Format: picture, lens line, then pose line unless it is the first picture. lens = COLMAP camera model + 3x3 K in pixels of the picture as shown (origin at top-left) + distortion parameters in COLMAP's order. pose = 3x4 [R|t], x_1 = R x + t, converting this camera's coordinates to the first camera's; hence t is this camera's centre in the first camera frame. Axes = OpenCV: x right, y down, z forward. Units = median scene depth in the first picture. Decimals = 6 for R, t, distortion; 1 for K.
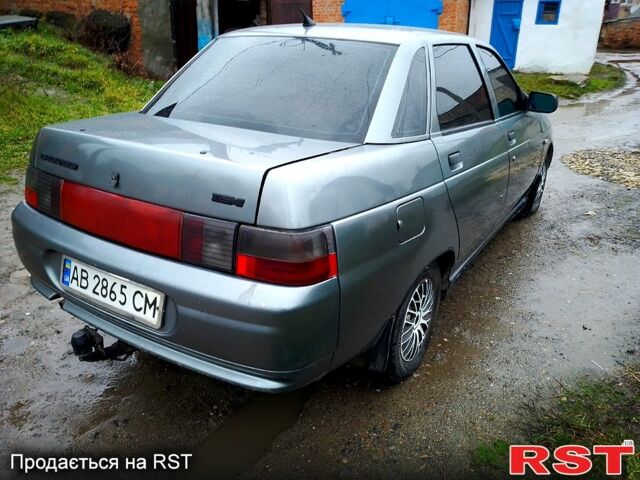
lens RADIAL K [[522.0, 0, 320.0], [0, 522.0, 240.0], [0, 0, 1]] dist [-0.009951, -0.003754]
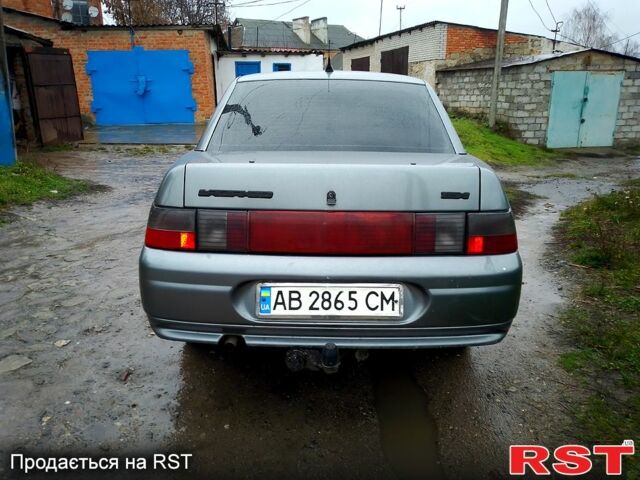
lens RADIAL K [[526.2, 0, 319.7], [0, 526.2, 243.7], [0, 0, 1]] dist [0.001554, -0.003745]
pose [[0.846637, -0.153310, 0.509609, -0.981757], [0.205427, 0.977533, -0.047206, 0.026895], [-0.490922, 0.144654, 0.859110, 0.069797]]
